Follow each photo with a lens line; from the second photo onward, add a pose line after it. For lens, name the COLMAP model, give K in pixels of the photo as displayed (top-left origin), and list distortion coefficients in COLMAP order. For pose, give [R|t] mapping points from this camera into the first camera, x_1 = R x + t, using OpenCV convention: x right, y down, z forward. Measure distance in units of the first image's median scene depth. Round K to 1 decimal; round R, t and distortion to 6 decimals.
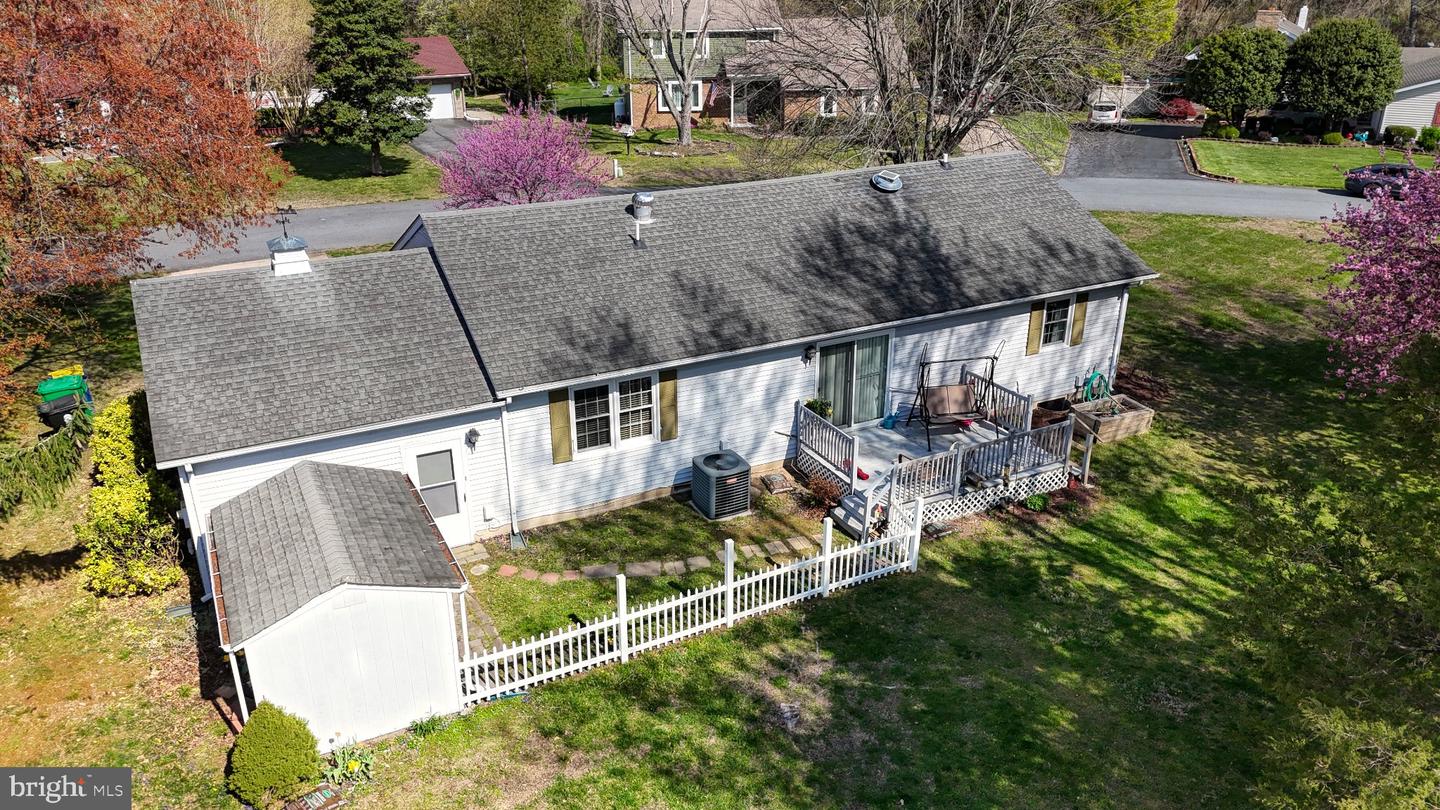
lens RADIAL K [[1050.4, 0, 720.0], [0, 1050.4, 405.0], [0, 0, 1]] dist [0.198005, -0.313211]
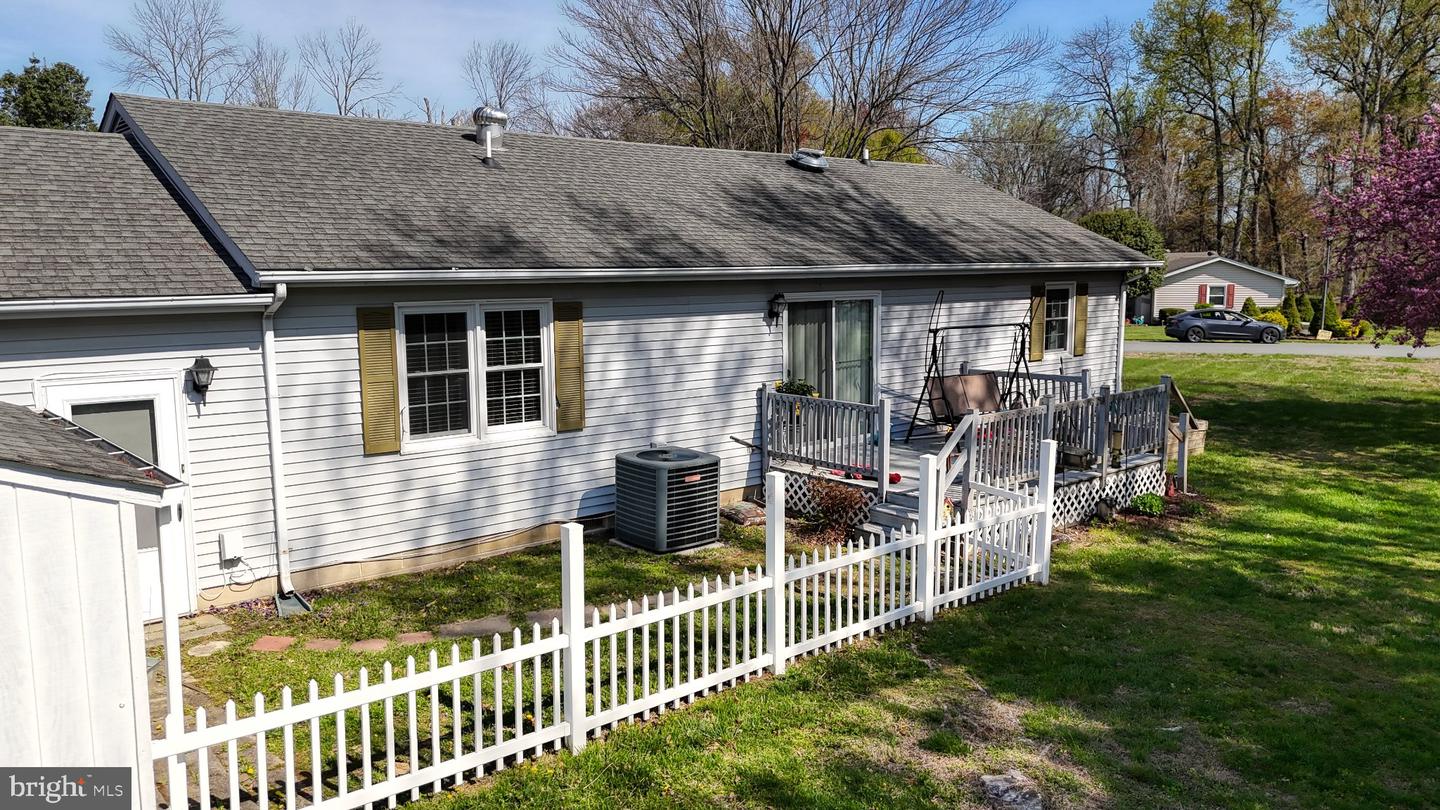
lens RADIAL K [[1065.0, 0, 720.0], [0, 1065.0, 405.0], [0, 0, 1]] dist [0.092492, -0.087475]
pose [[0.973652, -0.035688, 0.225227, -0.103013], [0.094356, 0.962211, -0.255434, 0.181970], [-0.207600, 0.269956, 0.940227, 0.442376]]
